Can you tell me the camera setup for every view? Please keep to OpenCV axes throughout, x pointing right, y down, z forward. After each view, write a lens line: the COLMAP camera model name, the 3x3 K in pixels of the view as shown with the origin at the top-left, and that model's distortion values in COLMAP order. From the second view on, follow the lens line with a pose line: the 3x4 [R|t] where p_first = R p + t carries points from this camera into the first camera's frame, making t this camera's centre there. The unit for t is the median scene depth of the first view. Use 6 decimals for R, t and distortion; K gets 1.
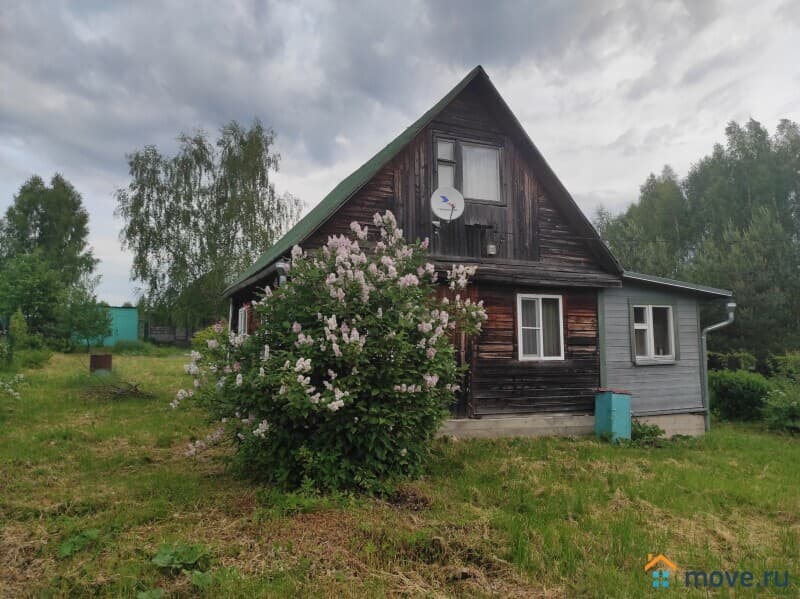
lens RADIAL K [[576.8, 0, 400.0], [0, 576.8, 299.5], [0, 0, 1]] dist [0.066596, -0.000389]
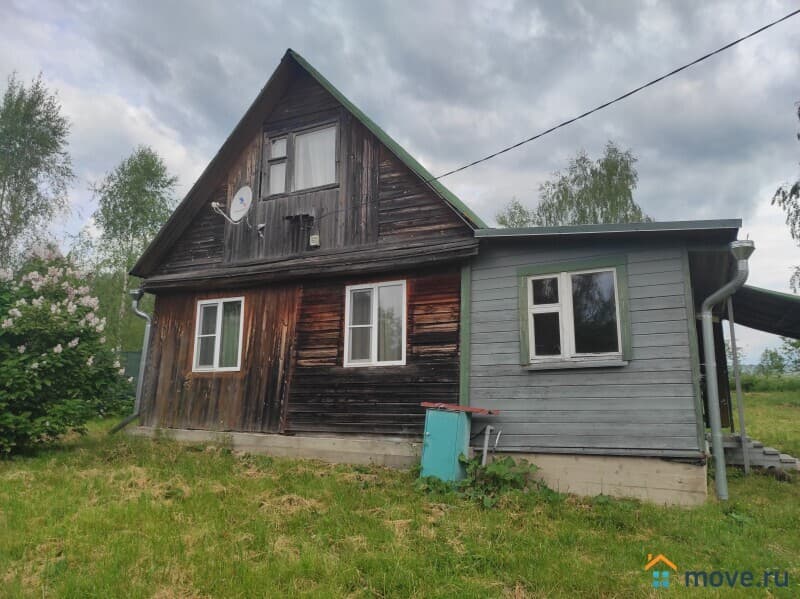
lens RADIAL K [[576.8, 0, 400.0], [0, 576.8, 299.5], [0, 0, 1]] dist [0.066596, -0.000389]
pose [[0.640012, -0.133295, -0.756715, 0.860921], [0.062853, 0.990619, -0.121338, 0.112037], [0.765790, 0.030096, 0.642386, 0.526149]]
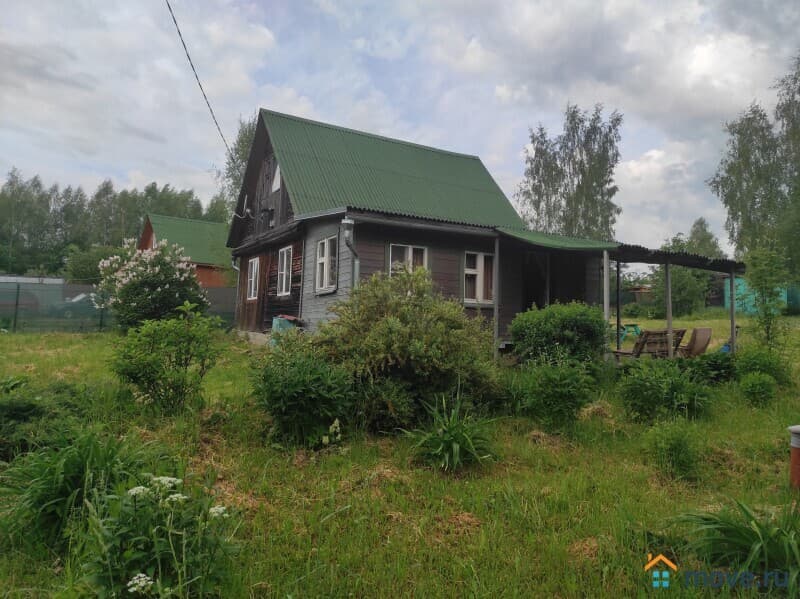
lens RADIAL K [[576.8, 0, 400.0], [0, 576.8, 299.5], [0, 0, 1]] dist [0.066596, -0.000389]
pose [[0.092019, -0.048057, -0.994597, 1.624473], [0.063803, 0.997067, -0.042274, 0.189587], [0.993711, -0.059569, 0.094816, 1.139871]]
